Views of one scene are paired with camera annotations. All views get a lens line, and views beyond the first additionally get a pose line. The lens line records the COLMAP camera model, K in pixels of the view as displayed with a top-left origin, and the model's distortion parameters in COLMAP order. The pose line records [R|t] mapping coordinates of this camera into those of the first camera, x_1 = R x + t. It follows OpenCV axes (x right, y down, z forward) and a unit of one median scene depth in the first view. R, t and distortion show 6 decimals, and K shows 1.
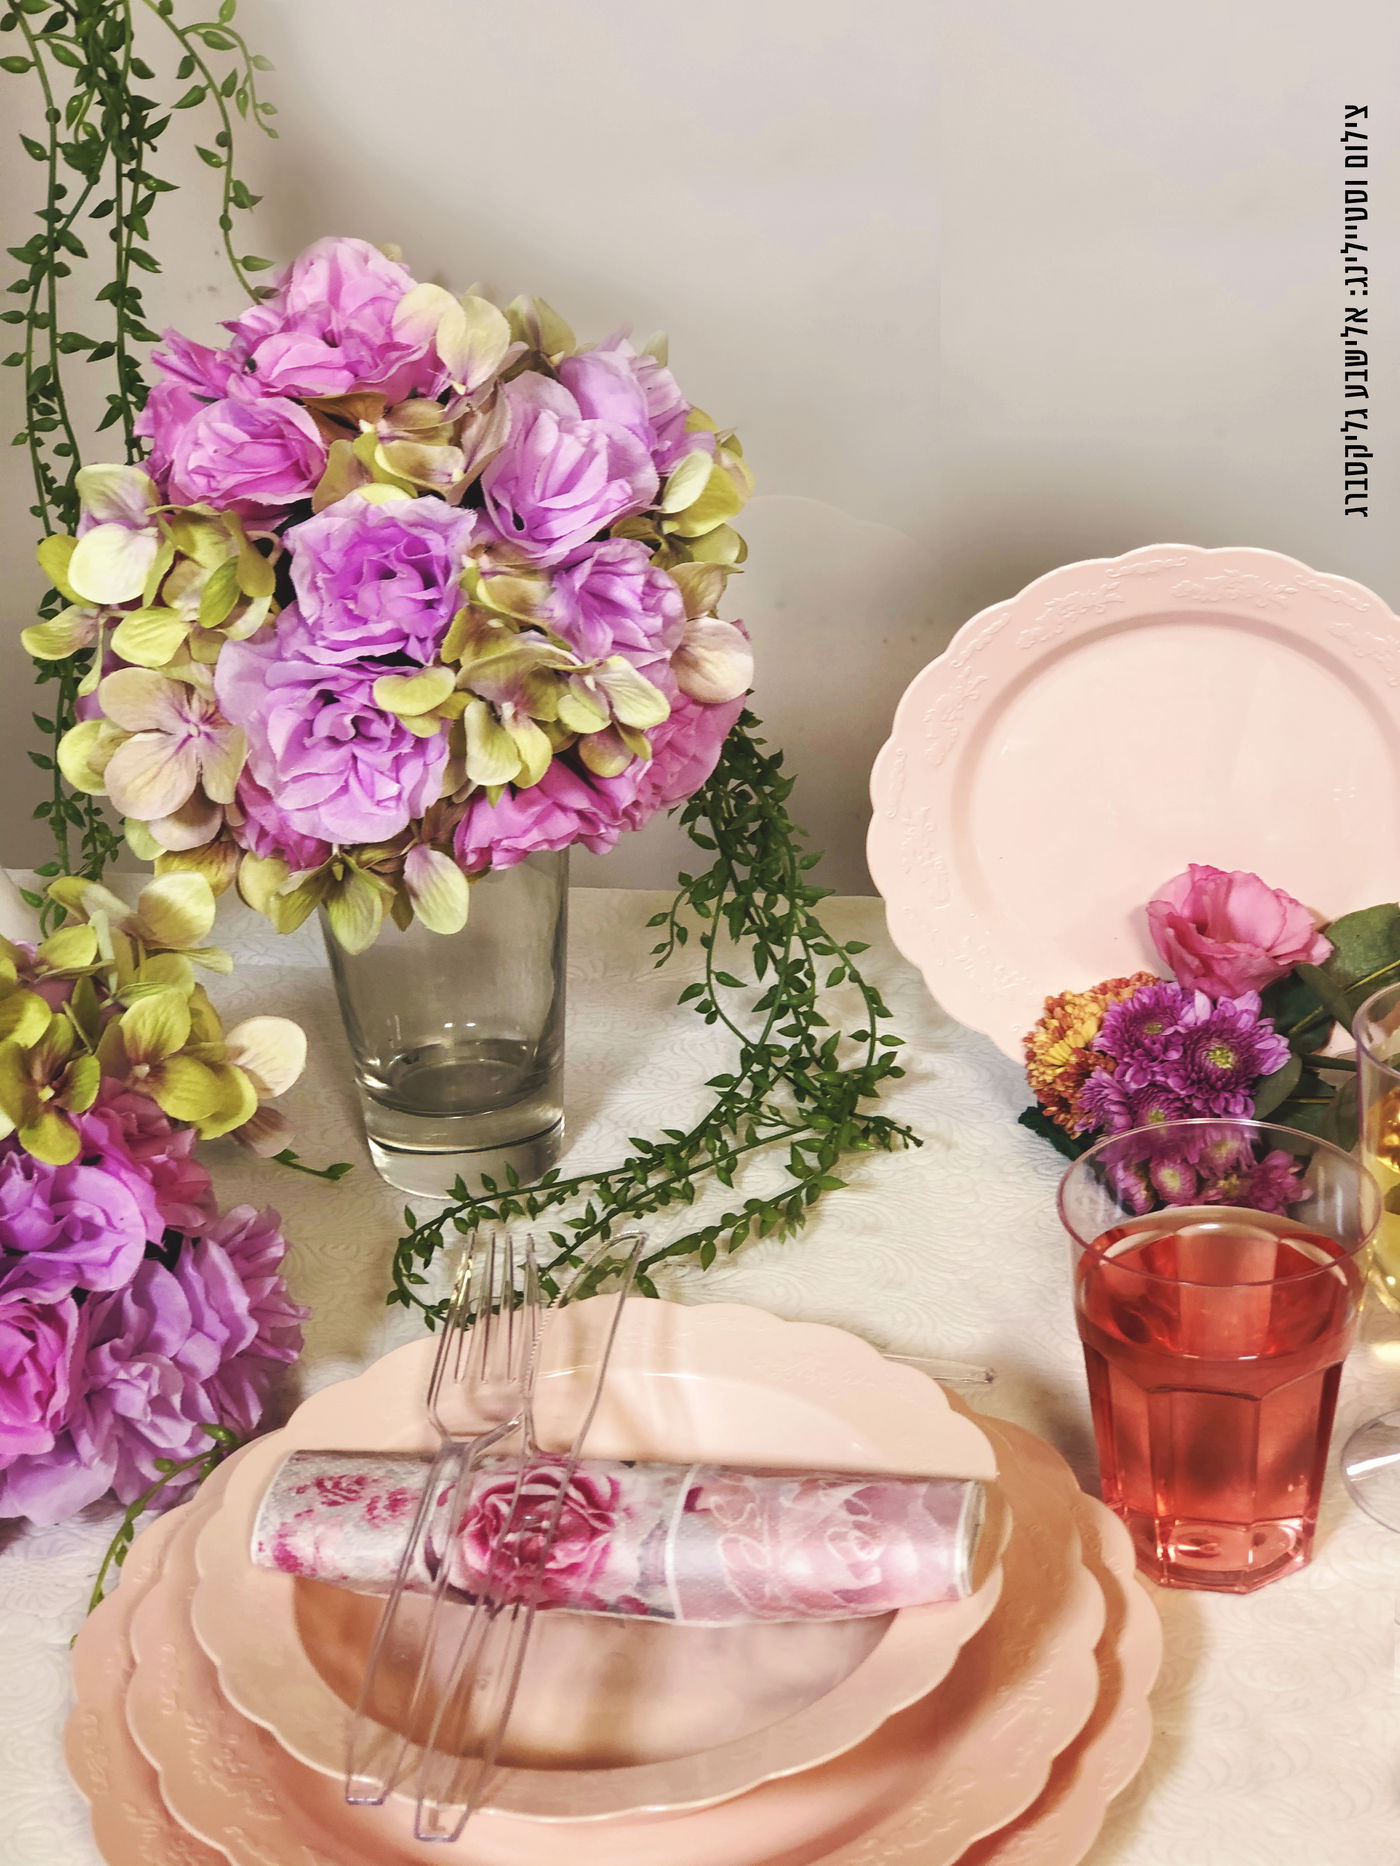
lens RADIAL K [[3279.9, 0, 660.7], [0, 3279.9, 932.4], [0, 0, 1]] dist [0.058096, 0.206985]
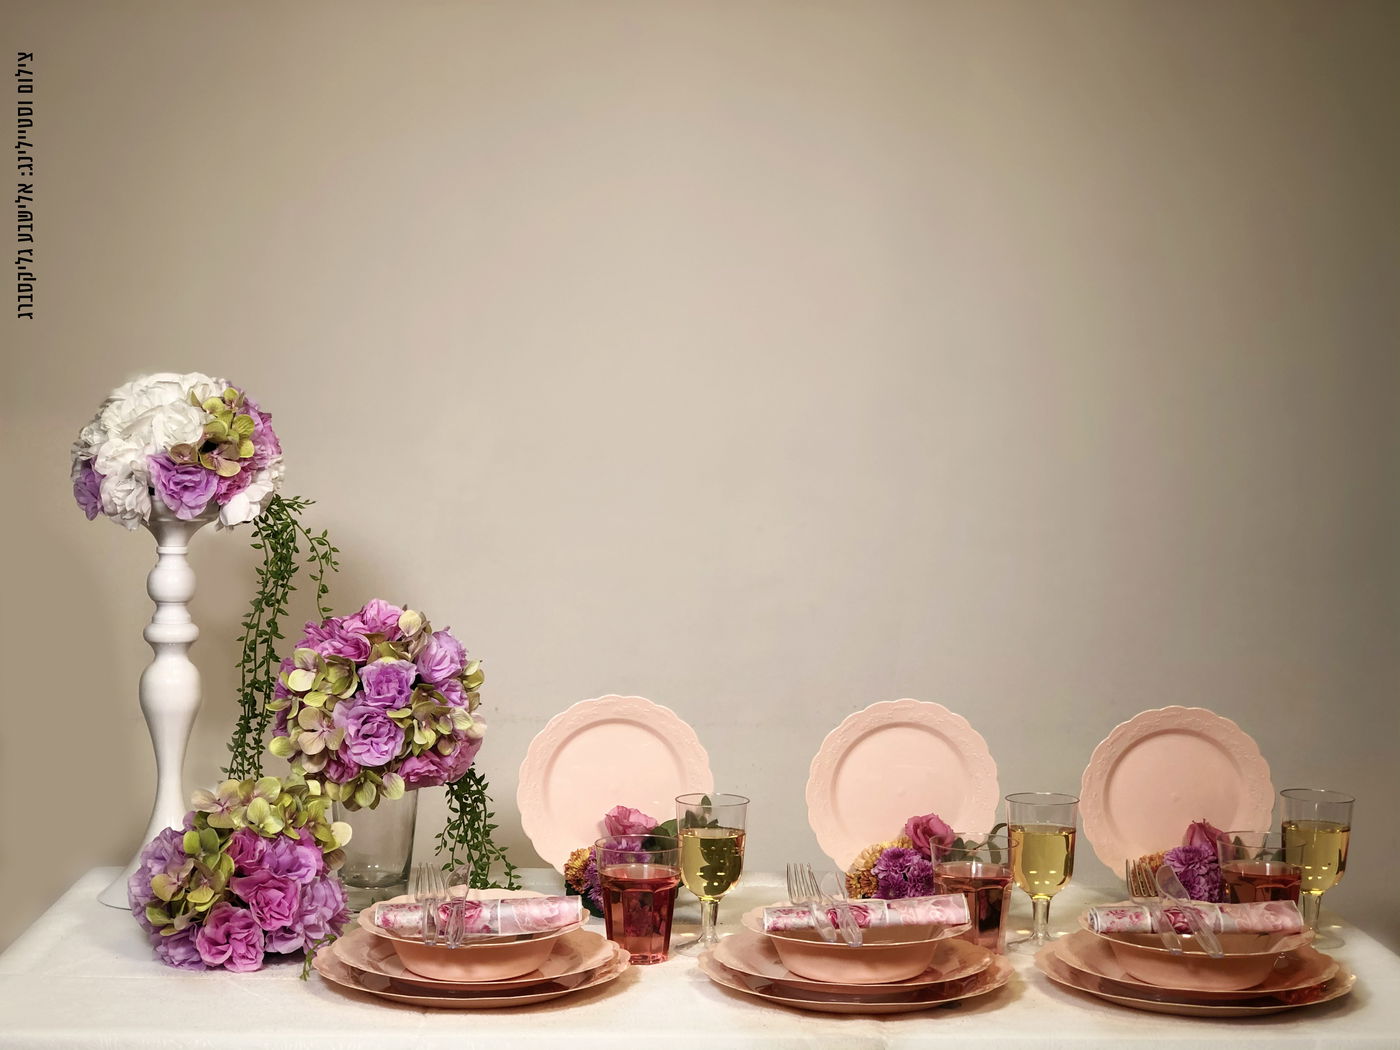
lens RADIAL K [[2323.6, 0, 700.0], [0, 2323.6, 525.0], [0, 0, 1]] dist [0.001705, 0.021648]
pose [[0.968126, 0.060743, 0.242986, -0.353136], [0.035807, 0.926613, -0.374308, 0.625237], [-0.247890, 0.371078, 0.894903, -1.229712]]
